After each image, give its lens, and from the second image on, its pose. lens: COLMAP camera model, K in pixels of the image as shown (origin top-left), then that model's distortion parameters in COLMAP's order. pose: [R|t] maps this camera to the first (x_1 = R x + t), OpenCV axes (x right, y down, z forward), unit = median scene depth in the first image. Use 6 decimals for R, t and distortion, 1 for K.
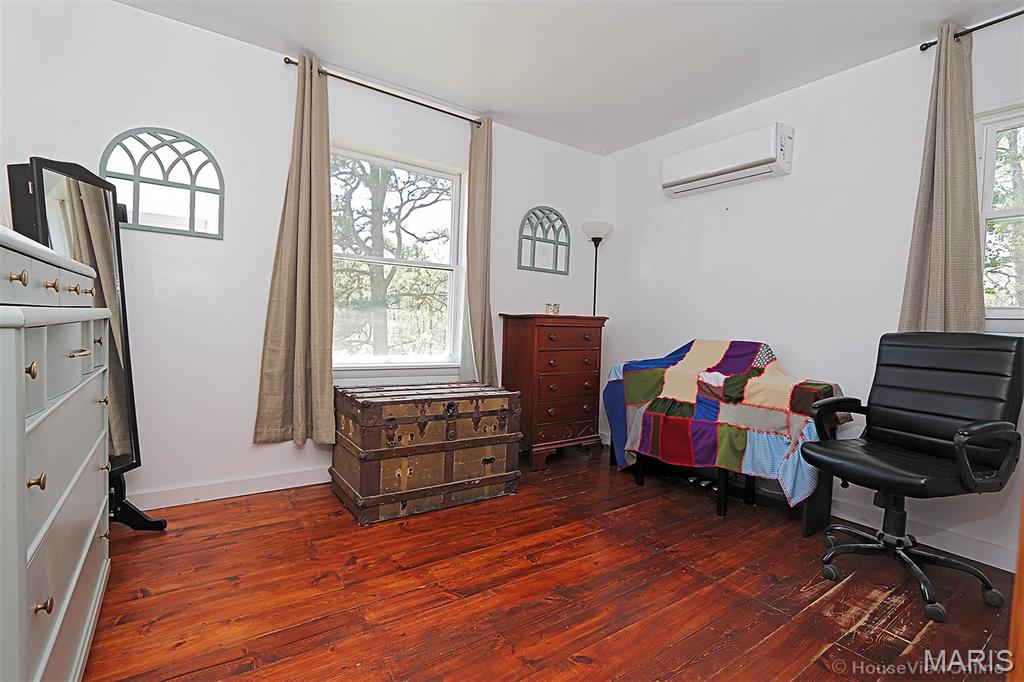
lens RADIAL K [[469.8, 0, 504.2], [0, 469.8, 340.1], [0, 0, 1]] dist [-0.012225, -0.000055]
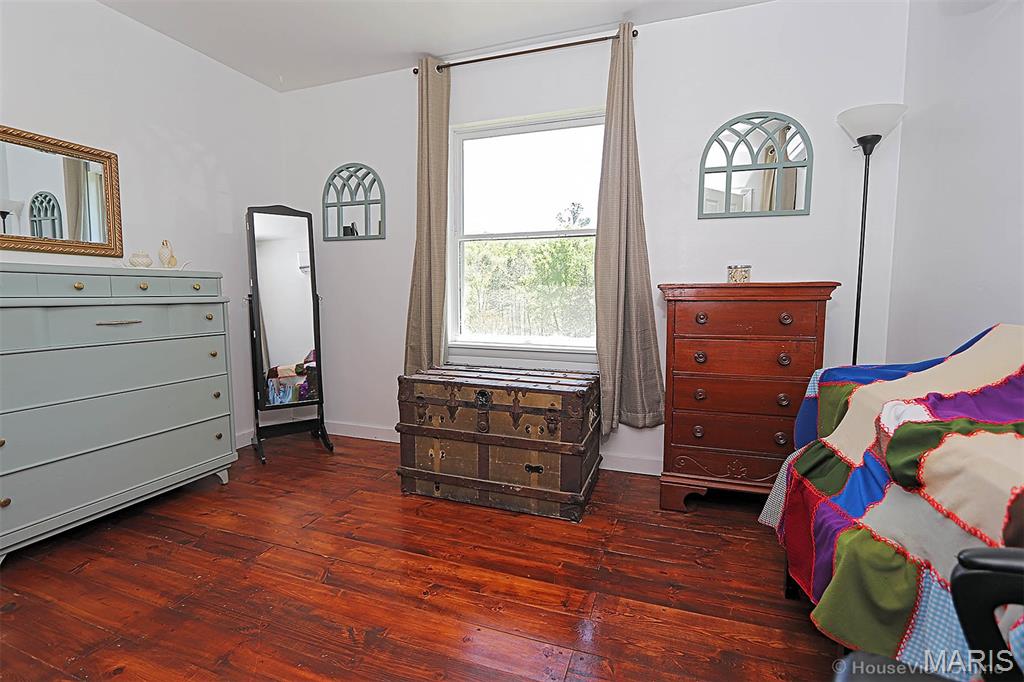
lens RADIAL K [[469.8, 0, 507.1], [0, 469.8, 341.1], [0, 0, 1]] dist [-0.012225, -0.000055]
pose [[0.577007, 0.043971, -0.815554, 0.623625], [-0.012432, 0.998907, 0.045060, -0.000031], [0.816644, -0.015861, 0.576923, 0.523191]]
